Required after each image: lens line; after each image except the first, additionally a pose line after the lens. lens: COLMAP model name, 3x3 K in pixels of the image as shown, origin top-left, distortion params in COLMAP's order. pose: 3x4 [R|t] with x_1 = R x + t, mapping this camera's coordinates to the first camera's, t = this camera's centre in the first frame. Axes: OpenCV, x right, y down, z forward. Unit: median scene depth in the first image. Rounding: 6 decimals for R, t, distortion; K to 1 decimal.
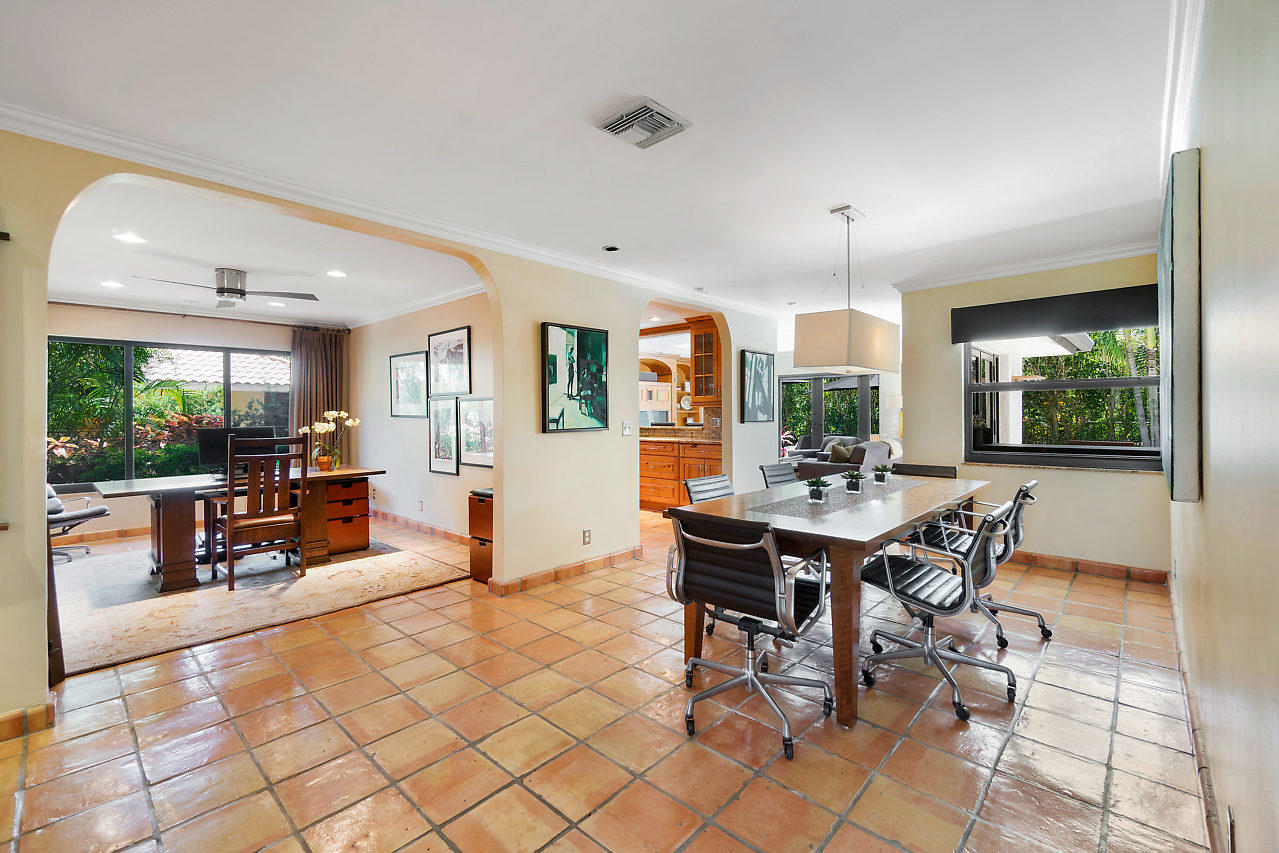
lens RADIAL K [[552.8, 0, 632.2], [0, 552.8, 416.8], [0, 0, 1]] dist [-0.003709, 0.000319]
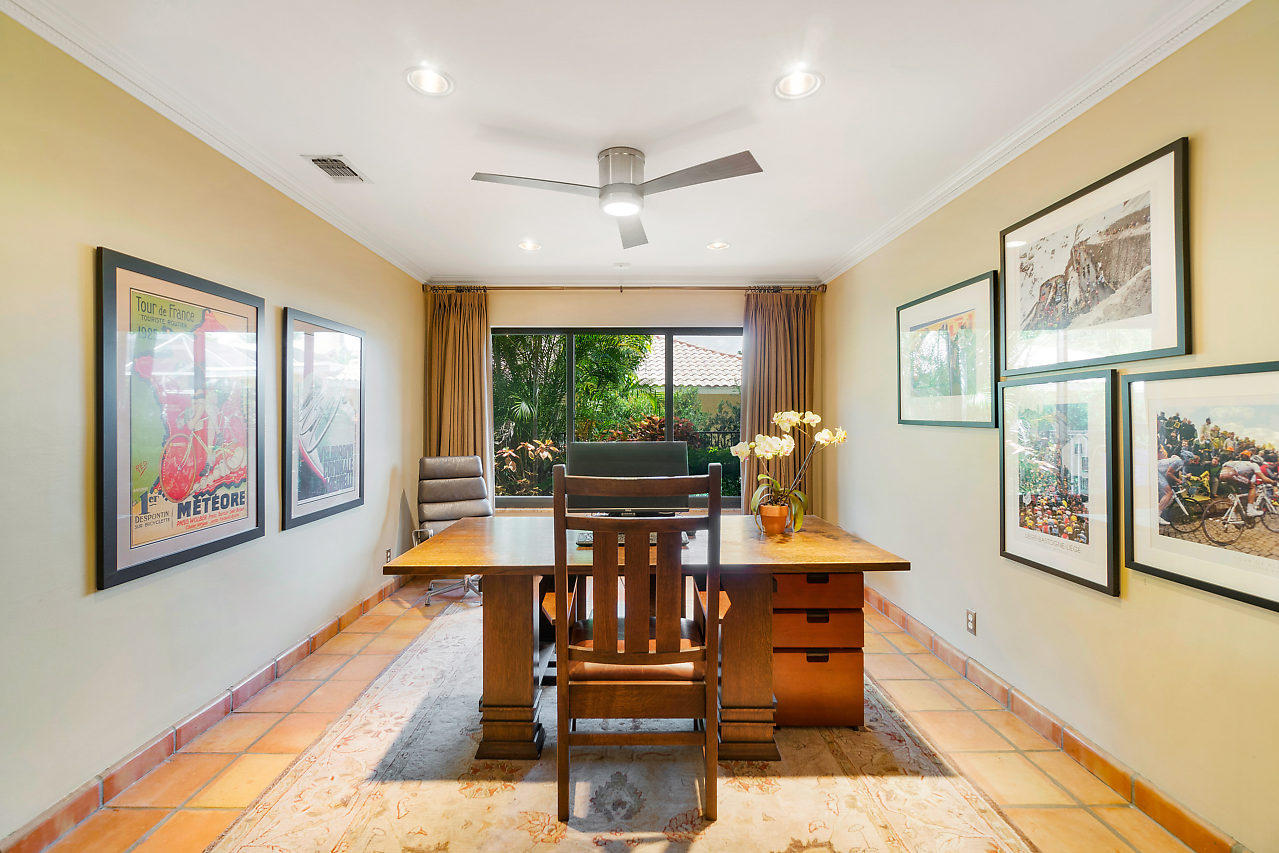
lens RADIAL K [[552.8, 0, 629.7], [0, 552.8, 419.7], [0, 0, 1]] dist [-0.003709, 0.000319]
pose [[0.690369, 0.007165, -0.723422, -0.279032], [-0.010090, 0.999949, 0.000274, -0.001740], [0.723387, 0.007110, 0.690406, 0.542376]]
